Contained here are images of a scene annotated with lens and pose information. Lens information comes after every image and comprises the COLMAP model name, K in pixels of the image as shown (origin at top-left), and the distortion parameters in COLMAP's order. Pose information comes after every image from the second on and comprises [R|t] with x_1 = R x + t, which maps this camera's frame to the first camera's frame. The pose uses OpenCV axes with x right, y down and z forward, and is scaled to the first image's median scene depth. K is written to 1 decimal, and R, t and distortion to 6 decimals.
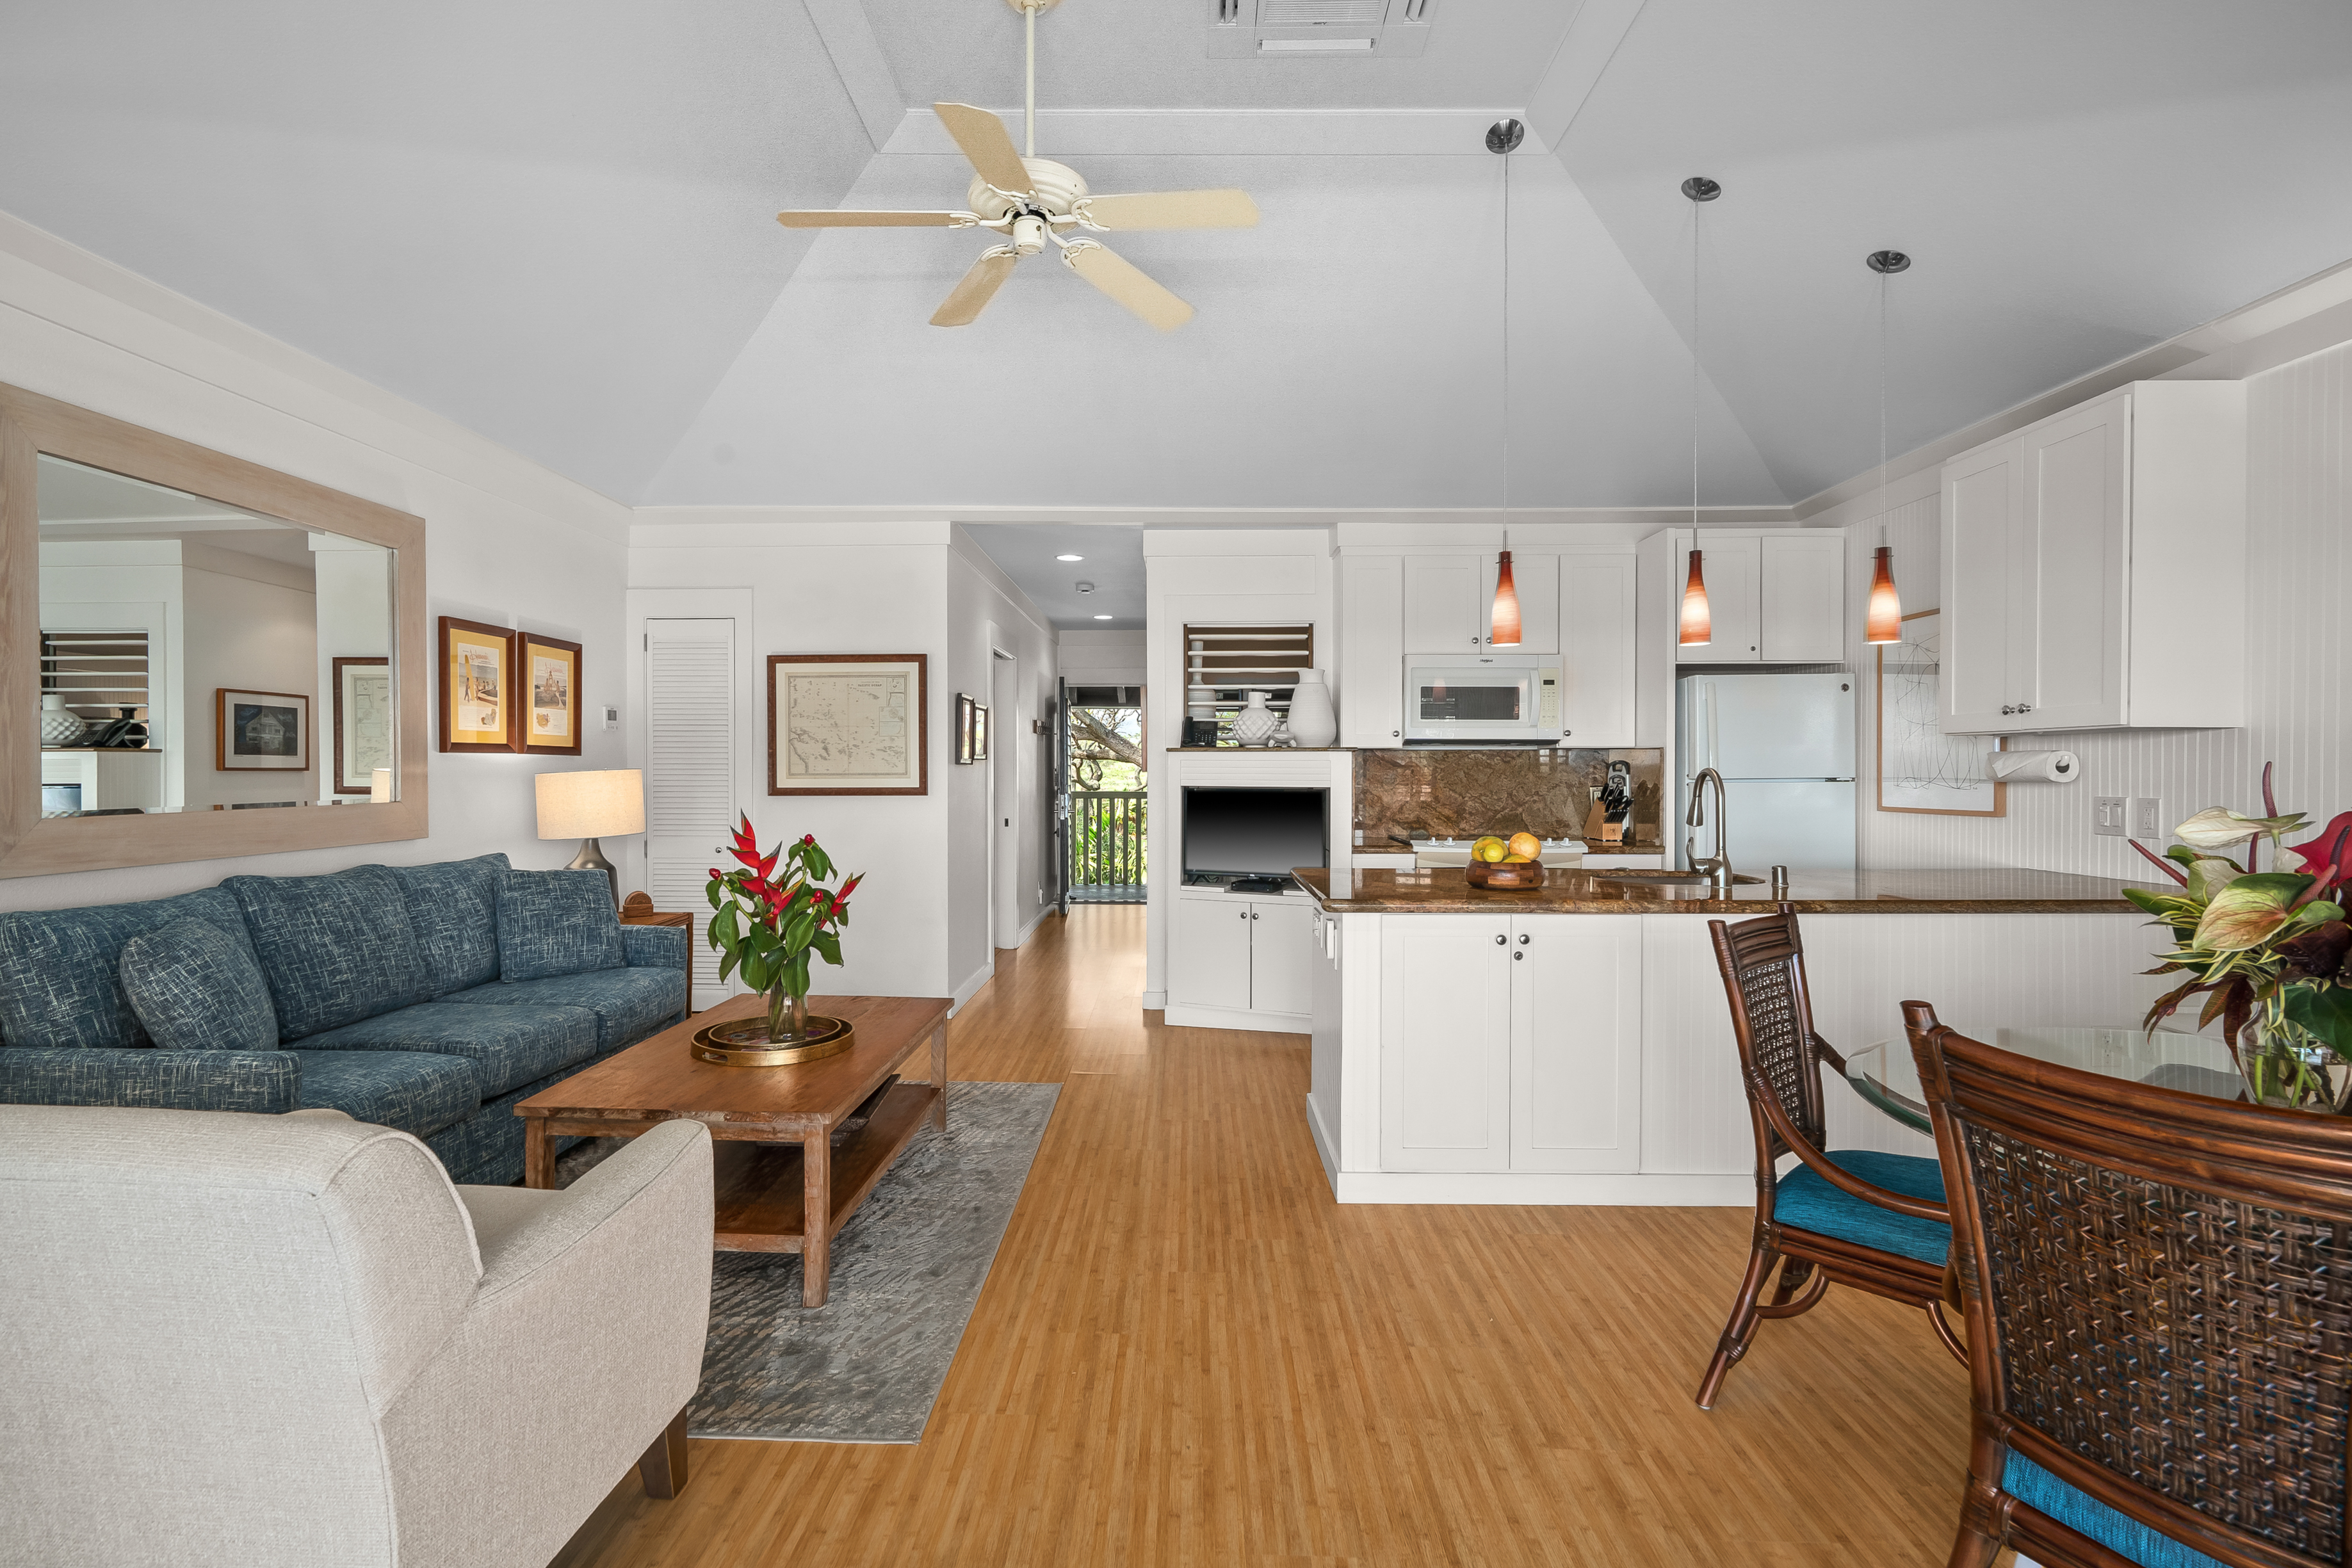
lens RADIAL K [[1075.4, 0, 1156.1], [0, 1075.4, 778.7], [0, 0, 1]] dist [-0.008457, 0.003392]
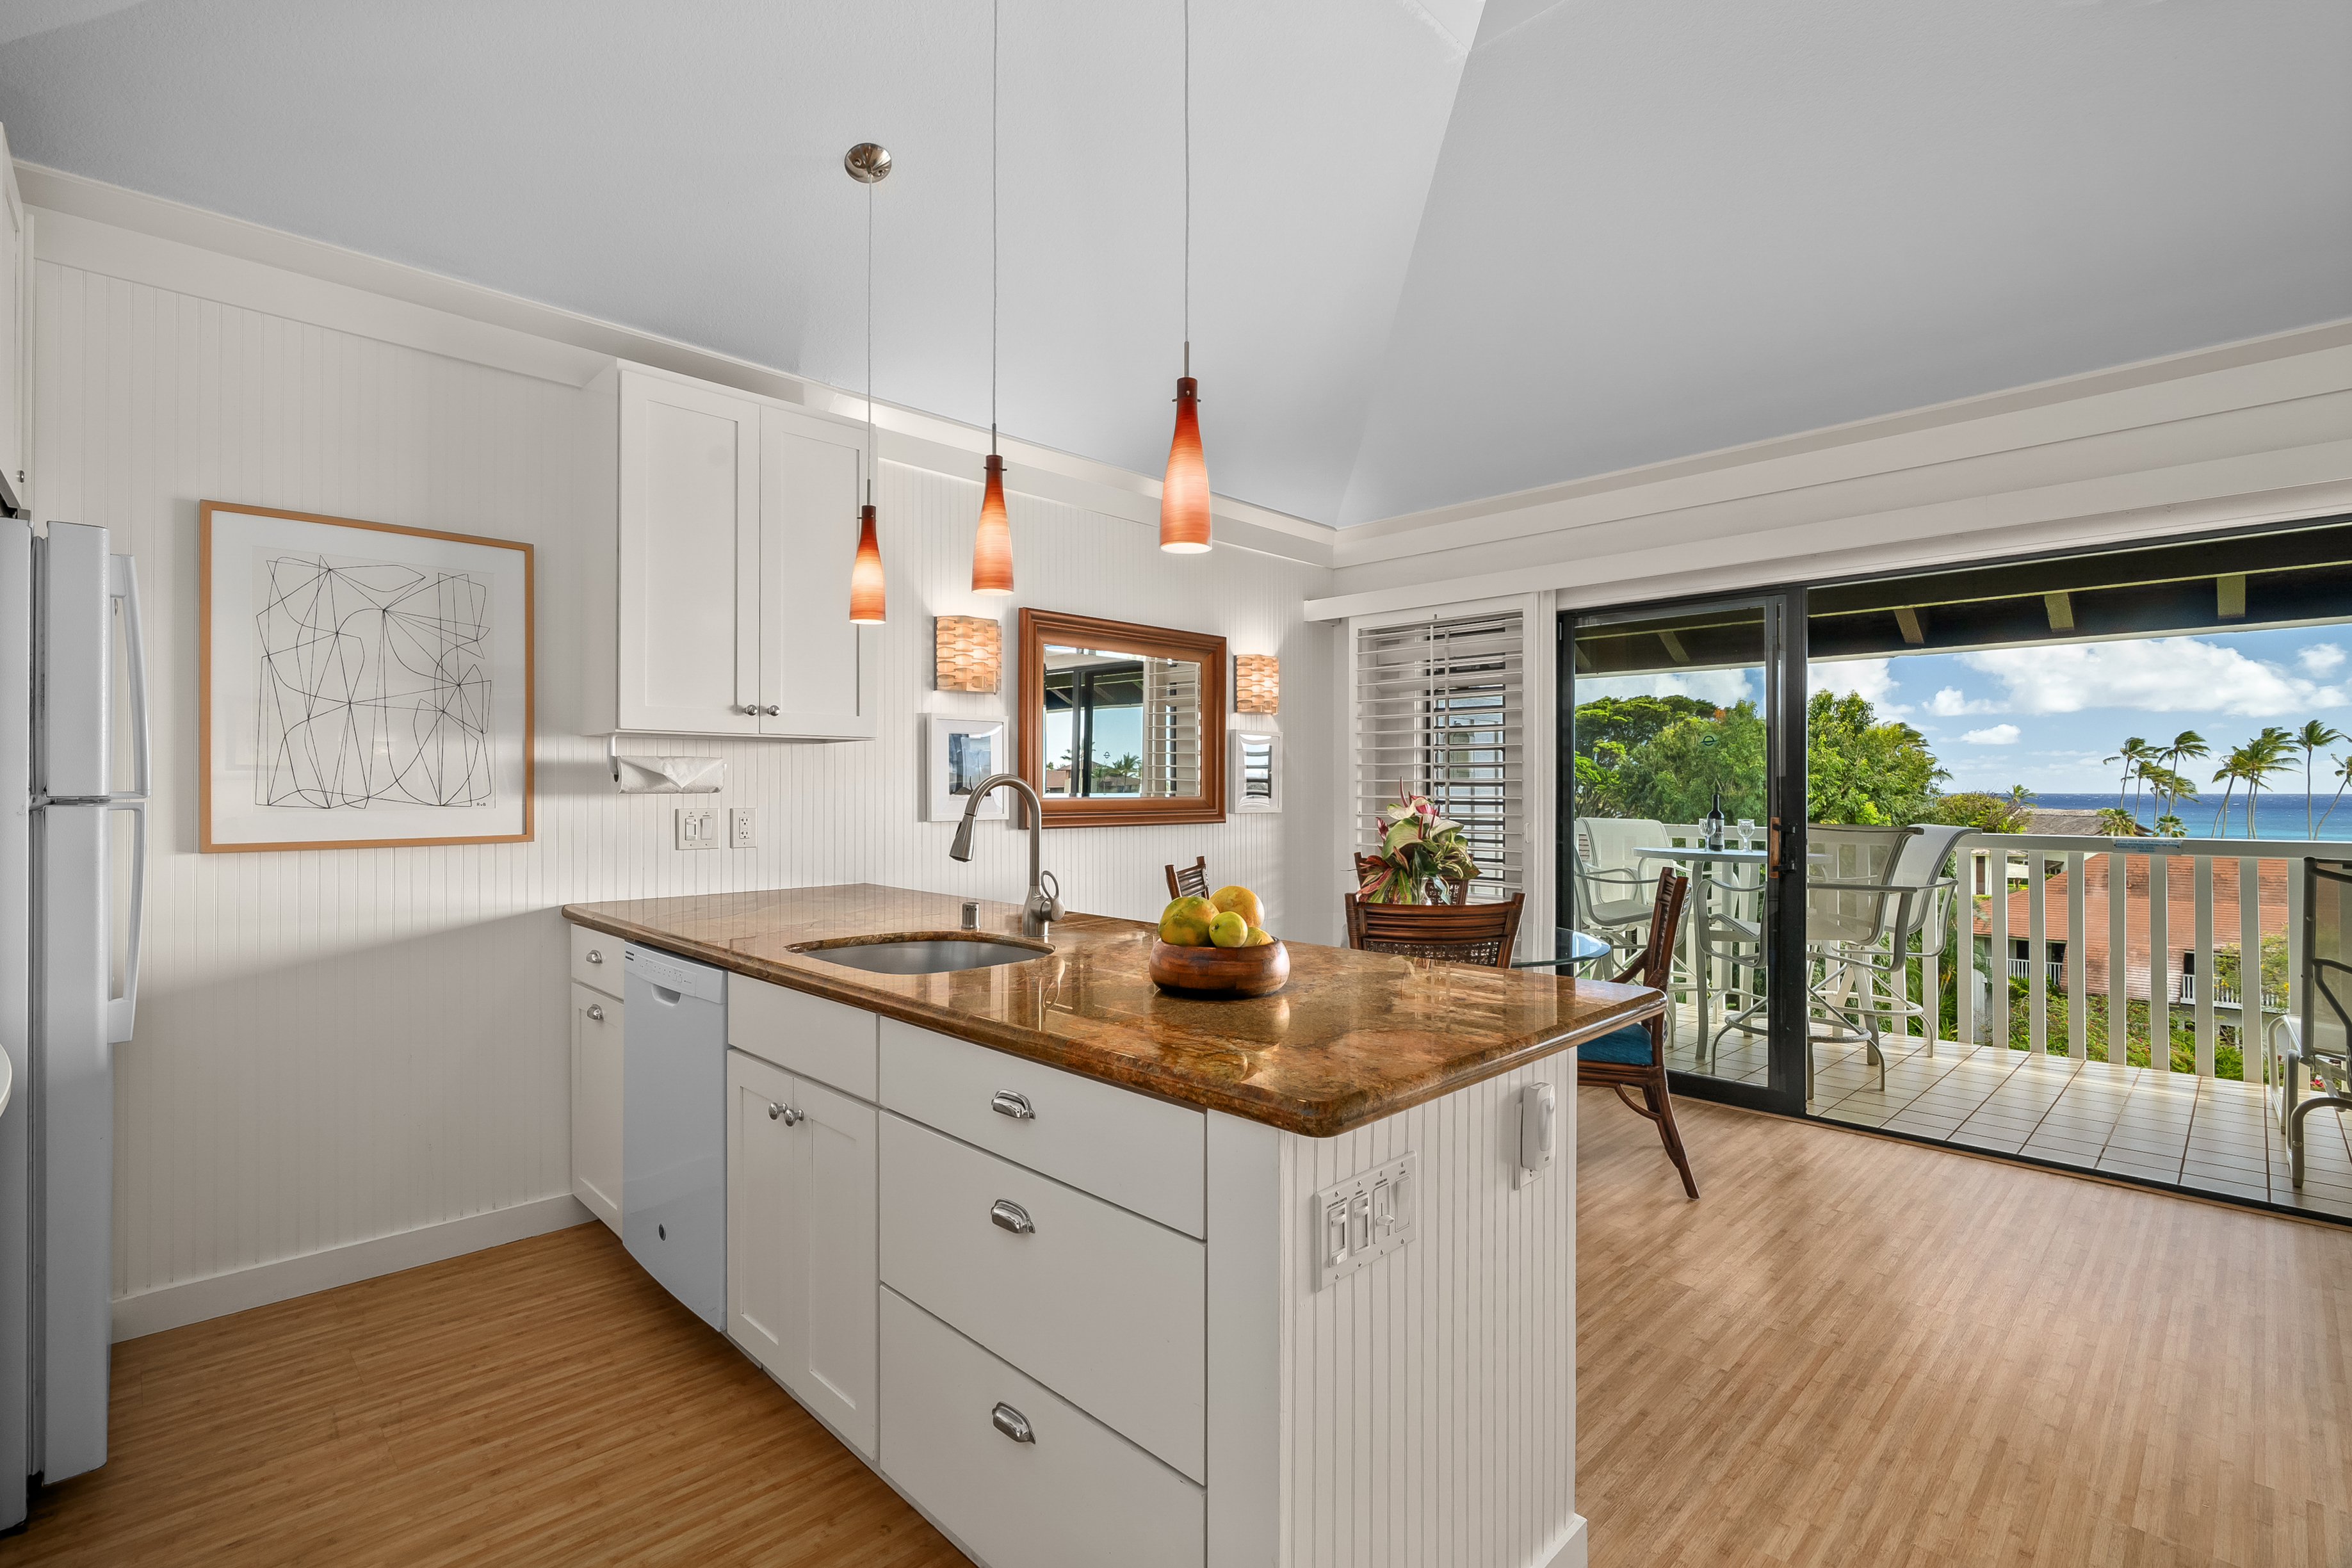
lens RADIAL K [[1075.4, 0, 1167.2], [0, 1075.4, 776.7], [0, 0, 1]] dist [-0.008457, 0.003392]
pose [[-0.720783, 0.008837, 0.693104, -0.046042], [0.005441, 0.999960, -0.007092, -0.001393], [-0.693139, -0.001341, -0.720803, 1.281481]]
